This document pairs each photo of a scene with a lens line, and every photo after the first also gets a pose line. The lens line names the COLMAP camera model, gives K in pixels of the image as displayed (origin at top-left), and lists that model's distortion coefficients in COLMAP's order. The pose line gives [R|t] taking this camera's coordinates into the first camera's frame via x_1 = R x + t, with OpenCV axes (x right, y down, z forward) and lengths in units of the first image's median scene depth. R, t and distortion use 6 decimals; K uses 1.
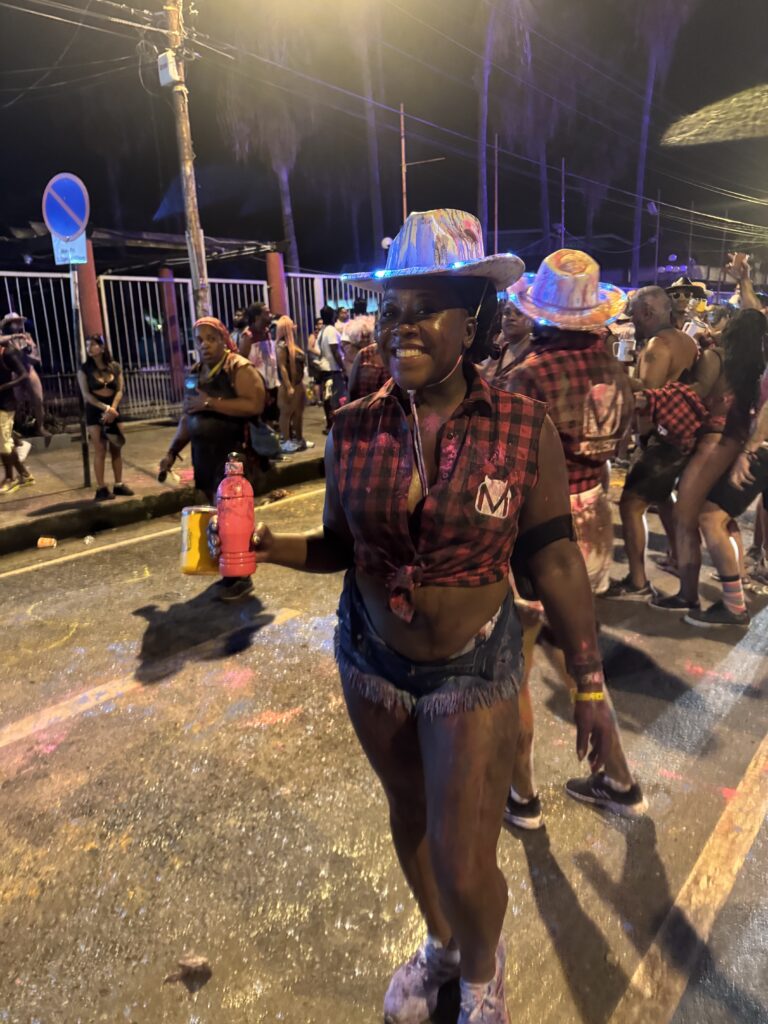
lens RADIAL K [[708.9, 0, 384.0], [0, 708.9, 512.0], [0, 0, 1]] dist [0.035415, -0.025145]
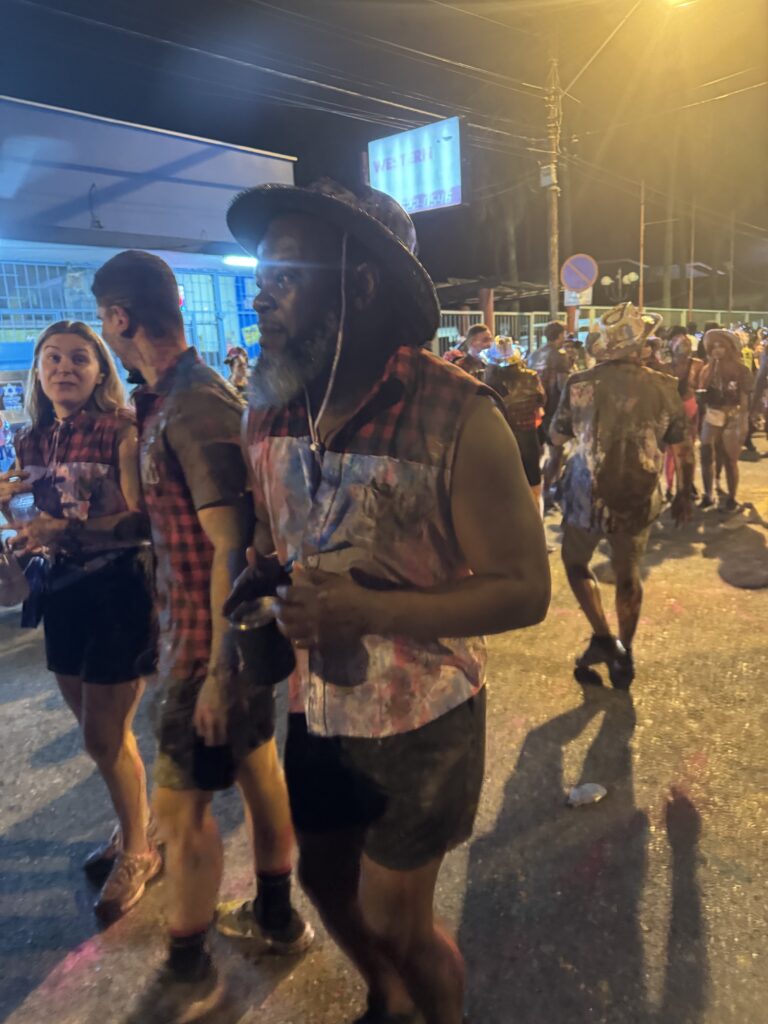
lens RADIAL K [[708.6, 0, 388.3], [0, 708.6, 518.1], [0, 0, 1]] dist [0.003933, 0.005151]
pose [[0.997748, 0.002206, -0.067033, -3.791950], [-0.004102, 0.999595, -0.028148, 1.045870], [0.066943, 0.028359, 0.997354, -3.506605]]
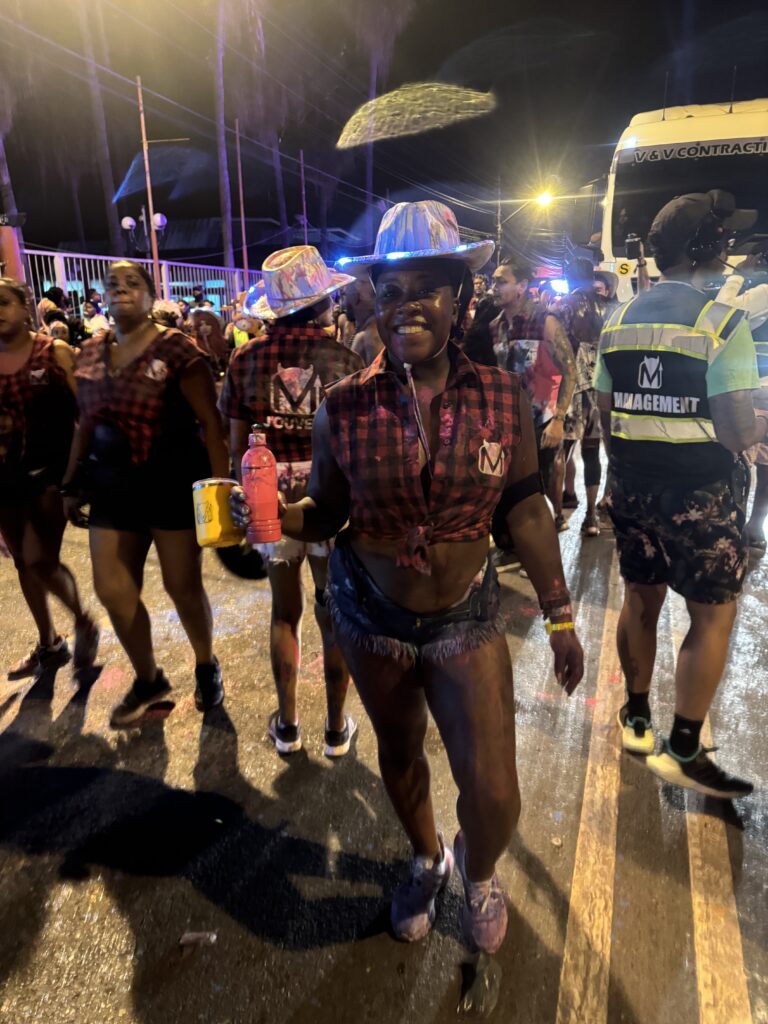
lens RADIAL K [[708.9, 0, 384.0], [0, 708.9, 512.0], [0, 0, 1]] dist [0.035415, -0.025145]
pose [[0.937105, -0.081840, 0.339319, -0.380969], [0.076893, 0.996645, 0.028023, 0.019096], [-0.340474, -0.000169, 0.940254, -0.007157]]
